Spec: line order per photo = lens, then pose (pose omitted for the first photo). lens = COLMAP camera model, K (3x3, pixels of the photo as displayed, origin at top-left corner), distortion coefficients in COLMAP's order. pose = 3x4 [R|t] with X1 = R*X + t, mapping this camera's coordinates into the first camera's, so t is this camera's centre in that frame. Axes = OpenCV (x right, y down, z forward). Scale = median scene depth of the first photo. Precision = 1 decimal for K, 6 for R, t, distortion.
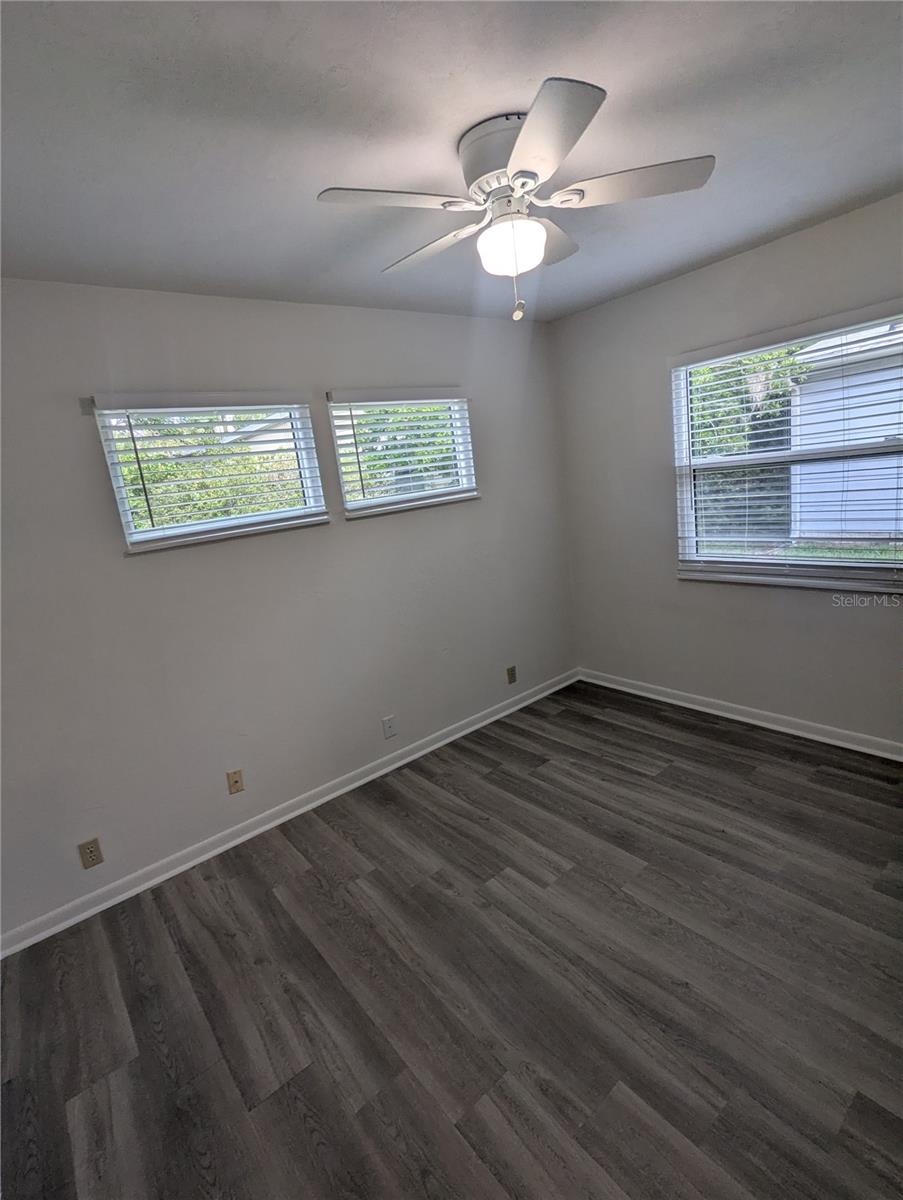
lens RADIAL K [[573.2, 0, 451.5], [0, 573.2, 600.0], [0, 0, 1]] dist [0.006168, 0.000637]
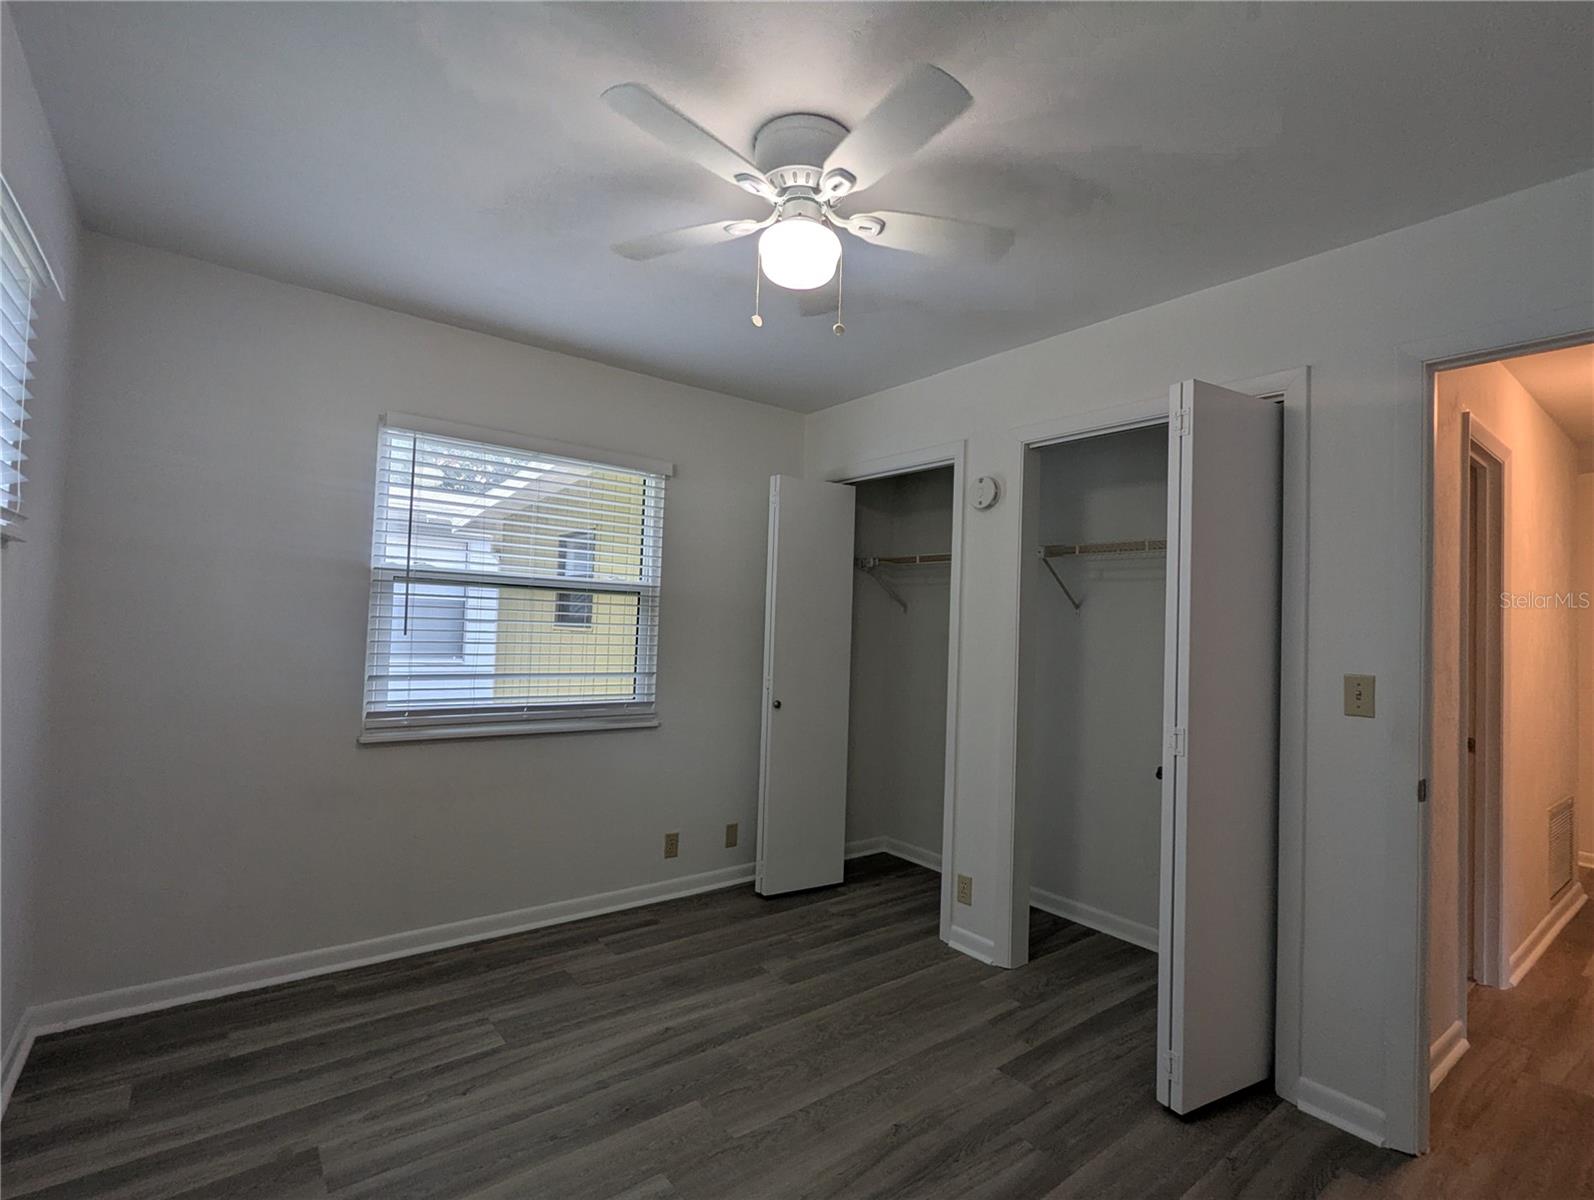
lens RADIAL K [[761.5, 0, 796.1], [0, 761.5, 594.8], [0, 0, 1]] dist [0.006168, 0.000637]
pose [[0.006661, 0.168098, 0.985748, -0.653890], [0.181274, 0.969234, -0.166507, 0.044629], [-0.983410, 0.179799, -0.024016, 0.787337]]
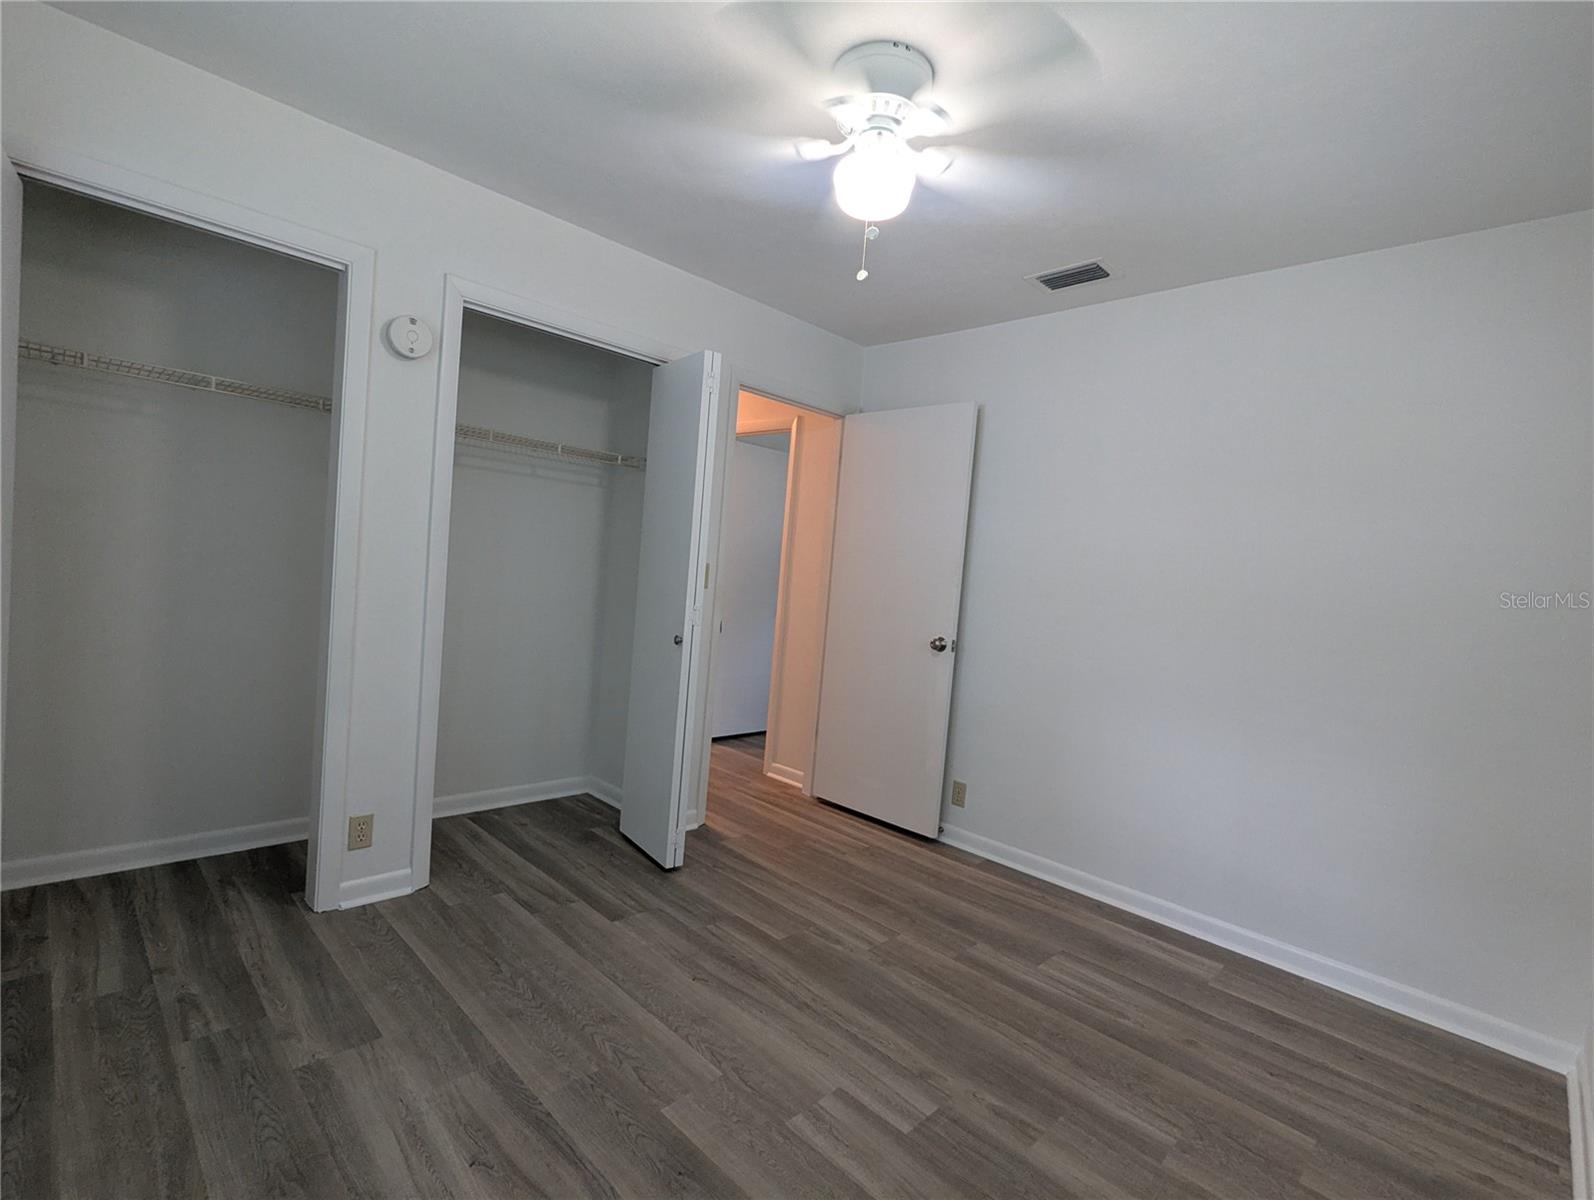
lens RADIAL K [[748.7, 0, 797.0], [0, 748.7, 600.0], [0, 0, 1]] dist [0.000661, 0.000284]
pose [[-0.992680, 0.044131, -0.112426, 0.267002], [0.011892, 0.962044, 0.272634, -0.227150], [0.120190, 0.269301, -0.955527, 1.574679]]
